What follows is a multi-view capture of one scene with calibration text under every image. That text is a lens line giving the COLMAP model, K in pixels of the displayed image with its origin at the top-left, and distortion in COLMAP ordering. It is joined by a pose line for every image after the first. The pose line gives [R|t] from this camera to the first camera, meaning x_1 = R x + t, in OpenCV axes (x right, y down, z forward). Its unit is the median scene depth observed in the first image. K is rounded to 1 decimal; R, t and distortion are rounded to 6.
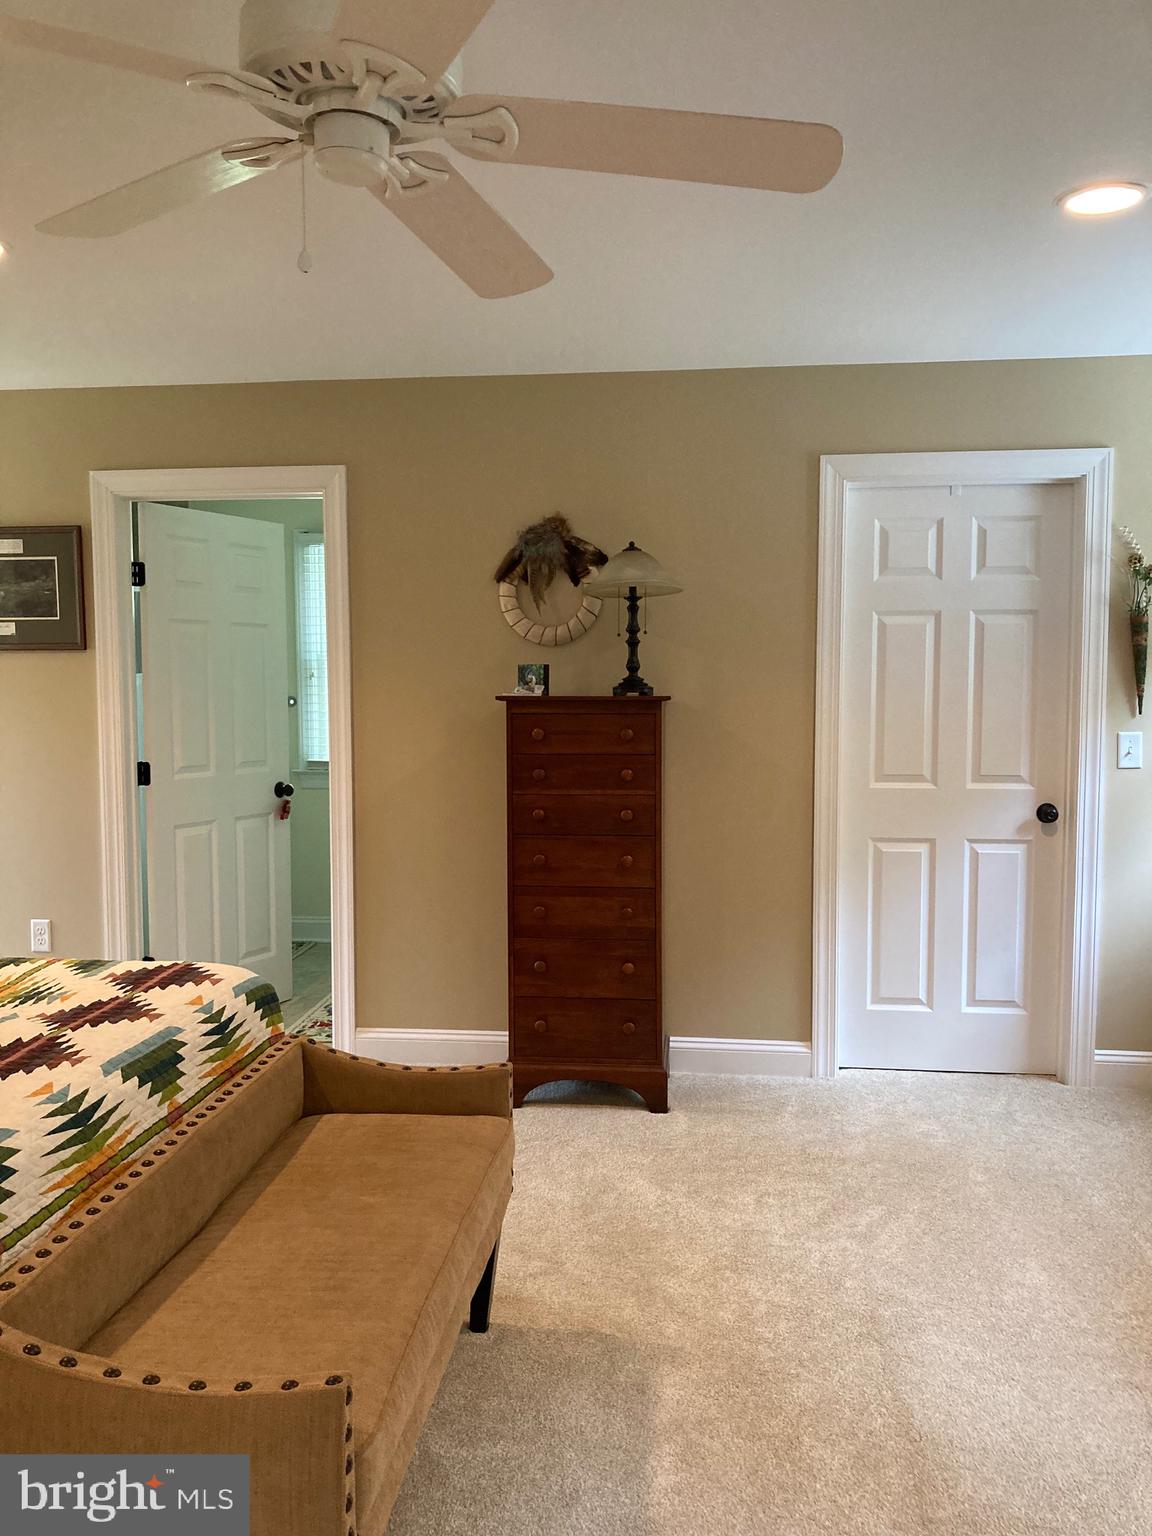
lens RADIAL K [[1253.5, 0, 571.7], [0, 1253.5, 777.0], [0, 0, 1]] dist [0.010342, -0.018041]
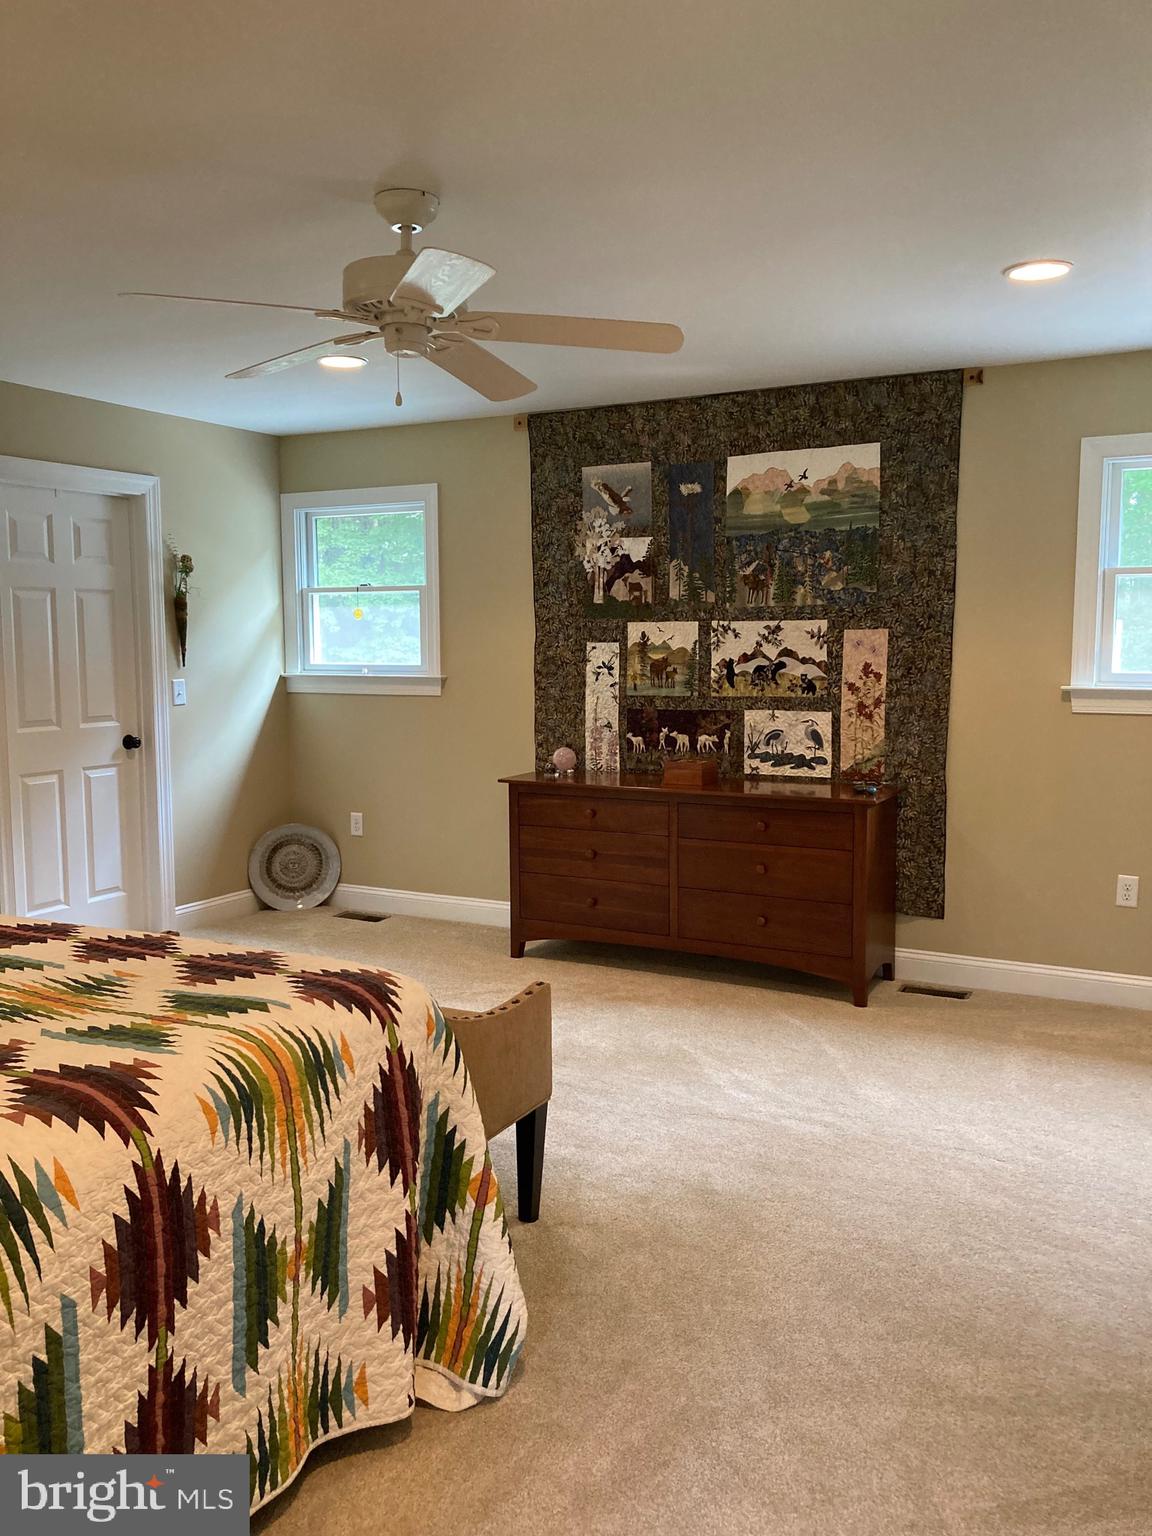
lens RADIAL K [[1253.5, 0, 576.9], [0, 1253.5, 766.2], [0, 0, 1]] dist [0.010342, -0.018041]
pose [[0.370388, -0.094994, 0.924007, -0.685187], [0.078719, 0.994388, 0.070675, -0.002797], [-0.925535, 0.046560, 0.375788, 0.050607]]
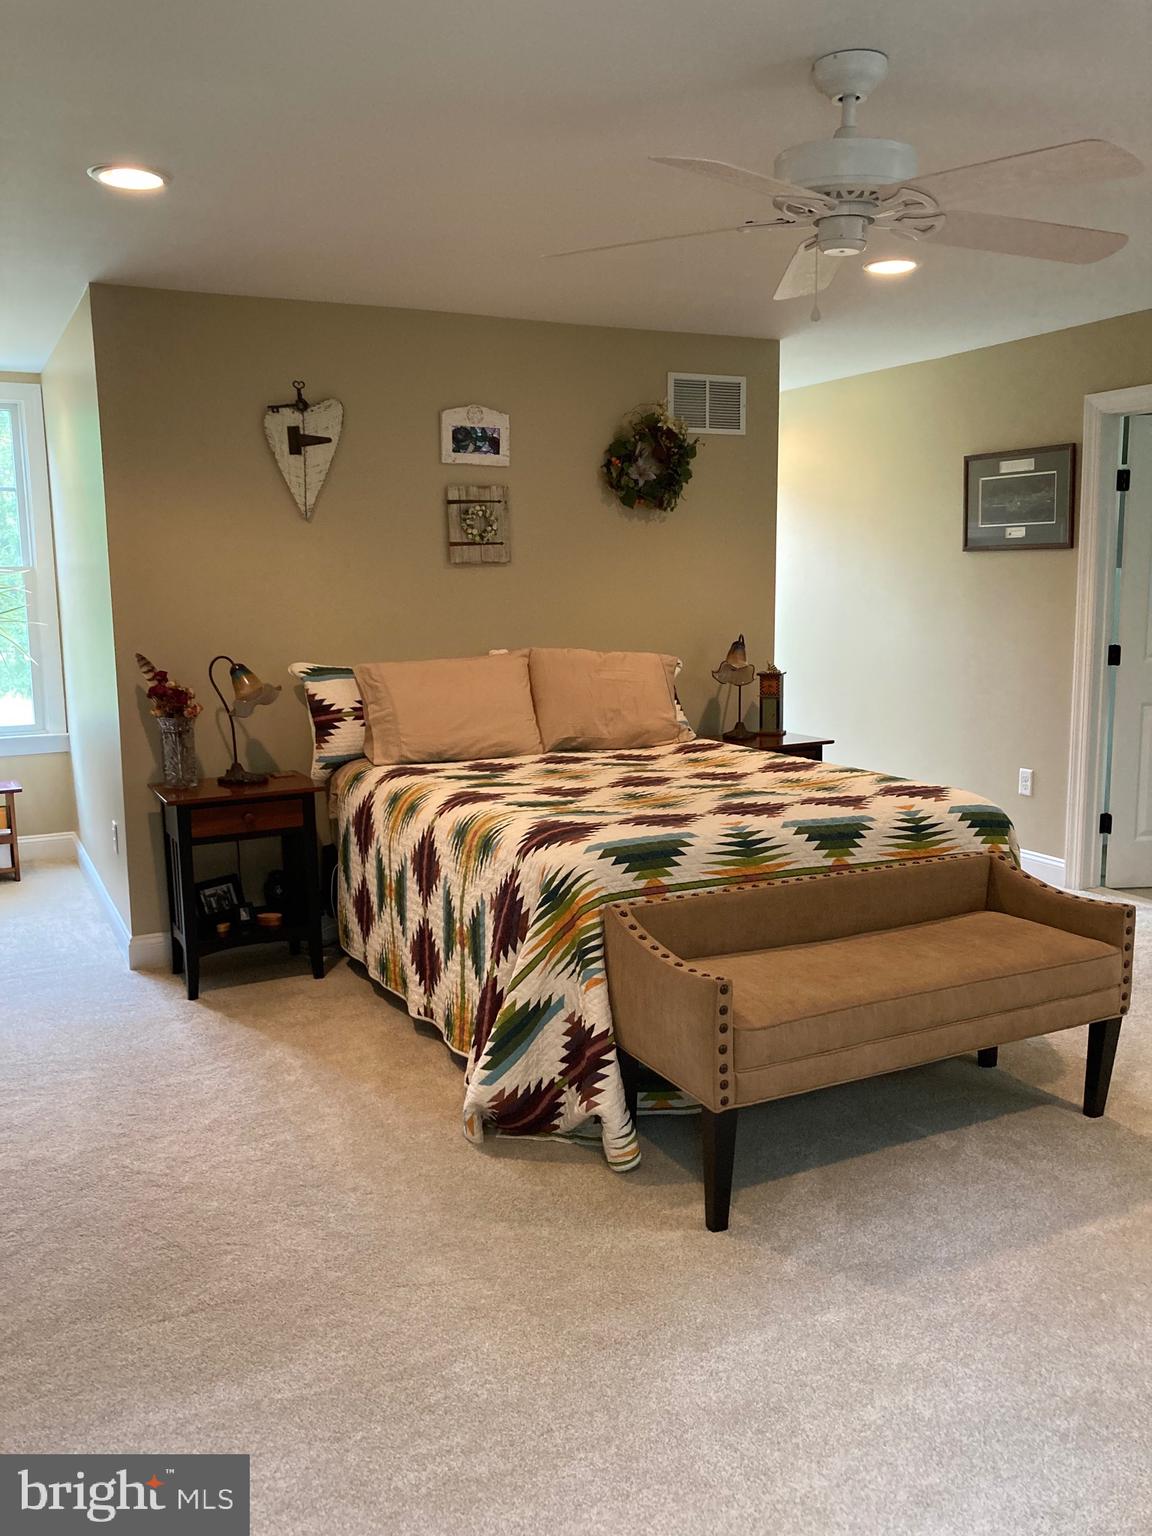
lens RADIAL K [[1253.5, 0, 590.5], [0, 1253.5, 762.9], [0, 0, 1]] dist [0.010342, -0.018041]
pose [[0.550160, 0.119992, -0.826393, 0.685904], [-0.054446, 0.992671, 0.107889, -0.004788], [0.833282, -0.014362, 0.552661, -0.081948]]
